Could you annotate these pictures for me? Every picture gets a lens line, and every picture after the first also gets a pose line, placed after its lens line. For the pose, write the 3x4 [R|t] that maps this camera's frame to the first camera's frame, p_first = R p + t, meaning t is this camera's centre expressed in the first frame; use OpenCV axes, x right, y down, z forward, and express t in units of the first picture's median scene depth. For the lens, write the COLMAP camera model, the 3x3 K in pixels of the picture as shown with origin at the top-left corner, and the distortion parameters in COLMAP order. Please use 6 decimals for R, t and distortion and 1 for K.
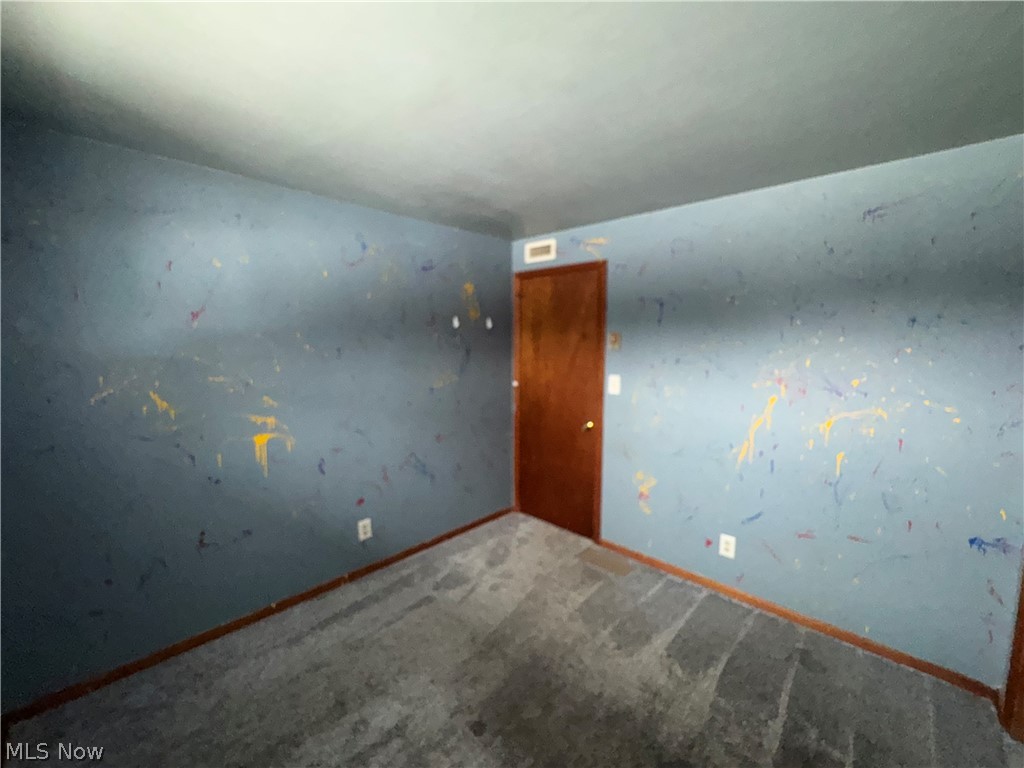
lens RADIAL K [[416.1, 0, 516.2], [0, 416.1, 386.7], [0, 0, 1]] dist [-0.001141, -0.000120]
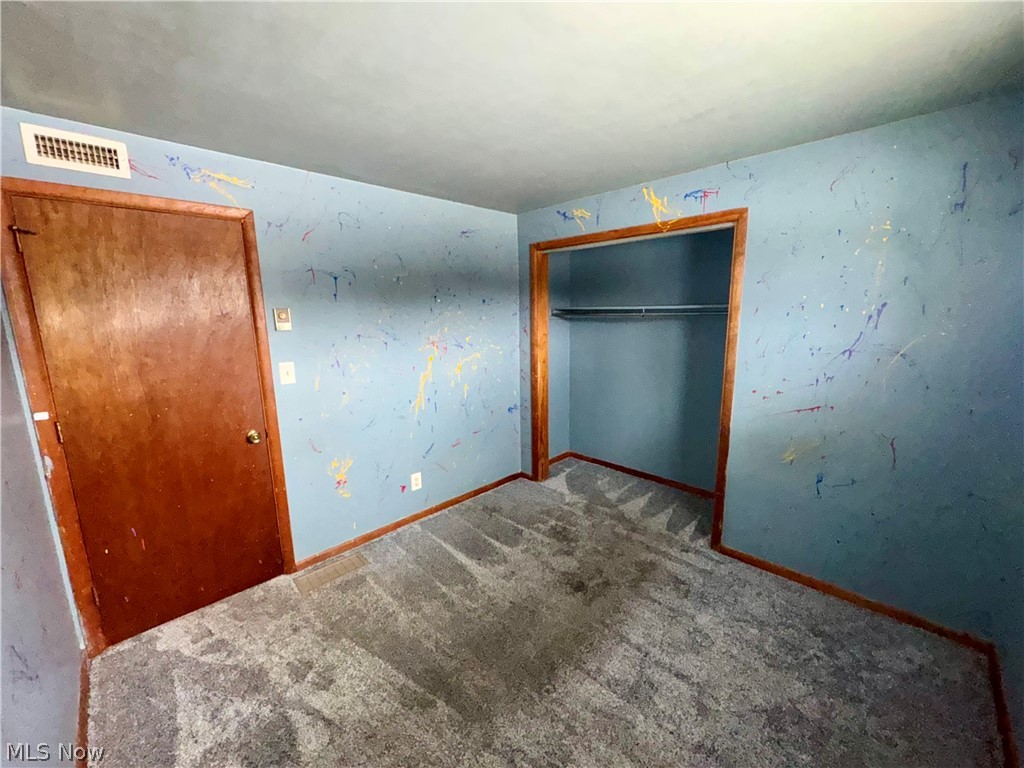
lens RADIAL K [[409.5, 0, 512.0], [0, 409.5, 384.0], [0, 0, 1]] dist [0.000085, 0.000053]
pose [[0.038629, -0.180893, 0.982744, -0.648729], [0.132994, 0.975659, 0.174361, -0.078216], [-0.990364, 0.123964, 0.061746, 0.623843]]
